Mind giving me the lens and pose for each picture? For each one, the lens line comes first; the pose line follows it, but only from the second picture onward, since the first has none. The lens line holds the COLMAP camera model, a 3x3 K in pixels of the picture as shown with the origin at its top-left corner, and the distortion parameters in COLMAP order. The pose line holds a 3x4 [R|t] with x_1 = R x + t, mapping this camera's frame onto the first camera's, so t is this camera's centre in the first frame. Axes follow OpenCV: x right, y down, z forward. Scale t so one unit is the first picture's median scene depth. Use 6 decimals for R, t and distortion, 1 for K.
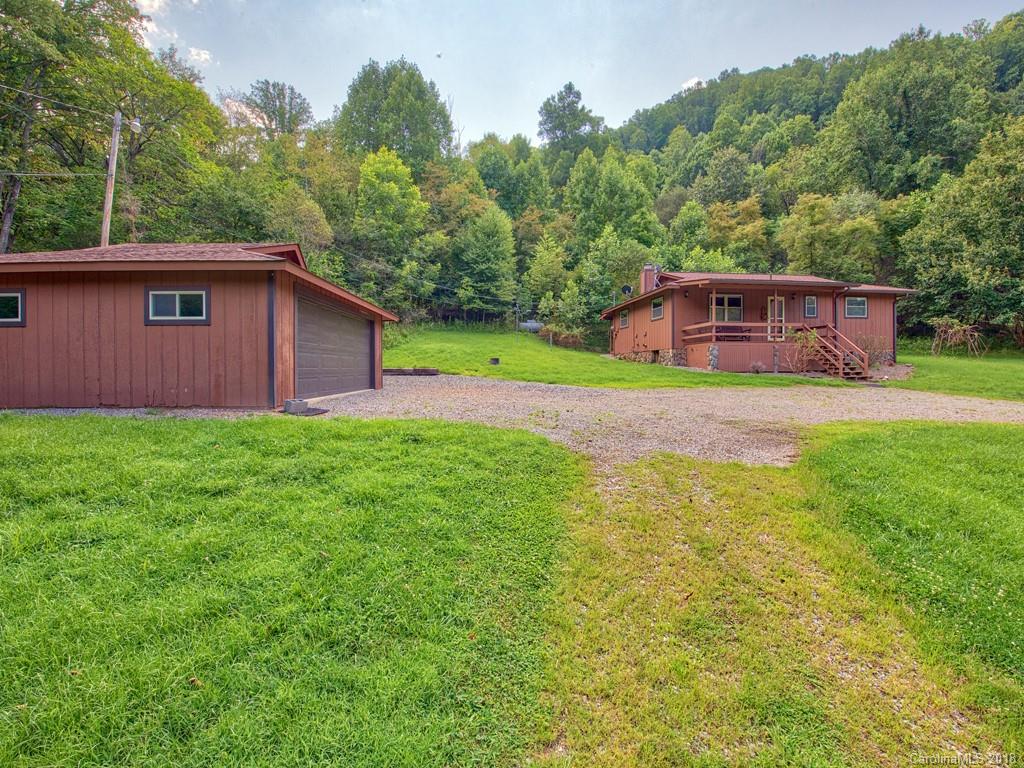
lens RADIAL K [[418.4, 0, 512.2], [0, 418.4, 360.2], [0, 0, 1]] dist [-0.015944, -0.000471]
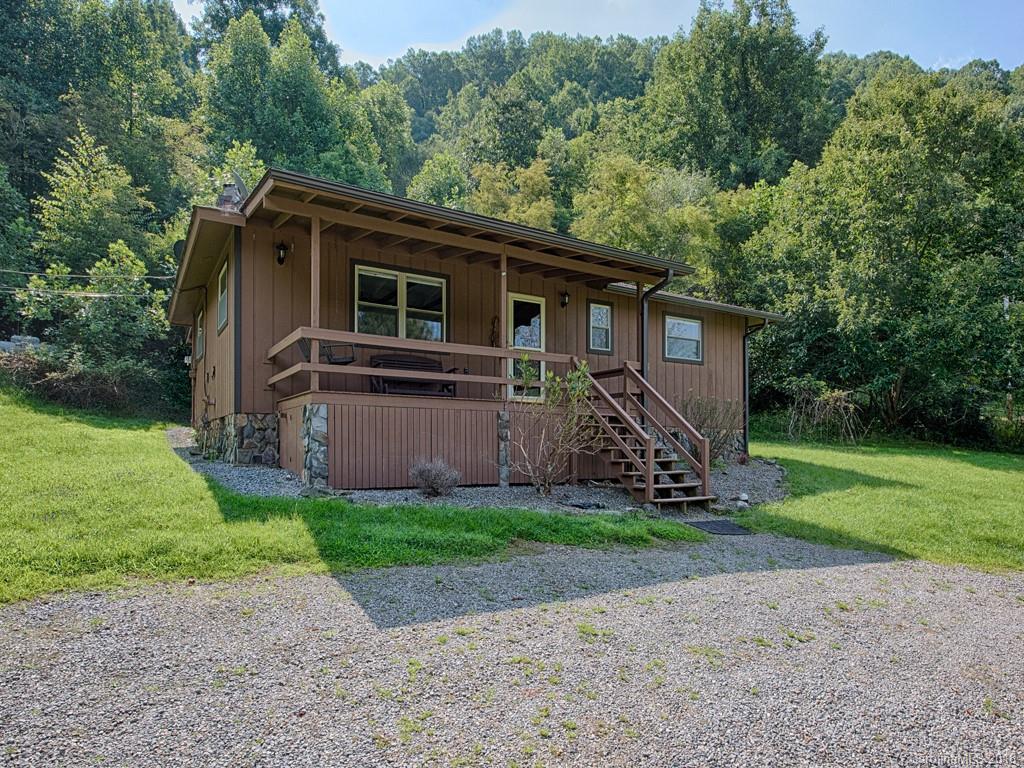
lens RADIAL K [[608.9, 0, 512.0], [0, 608.9, 384.0], [0, 0, 1]] dist [0.003504, 0.000528]
pose [[0.913255, 0.053695, 0.403835, 0.334081], [-0.019948, 0.995981, -0.087318, -0.010018], [-0.406901, 0.071688, 0.910655, 0.401811]]
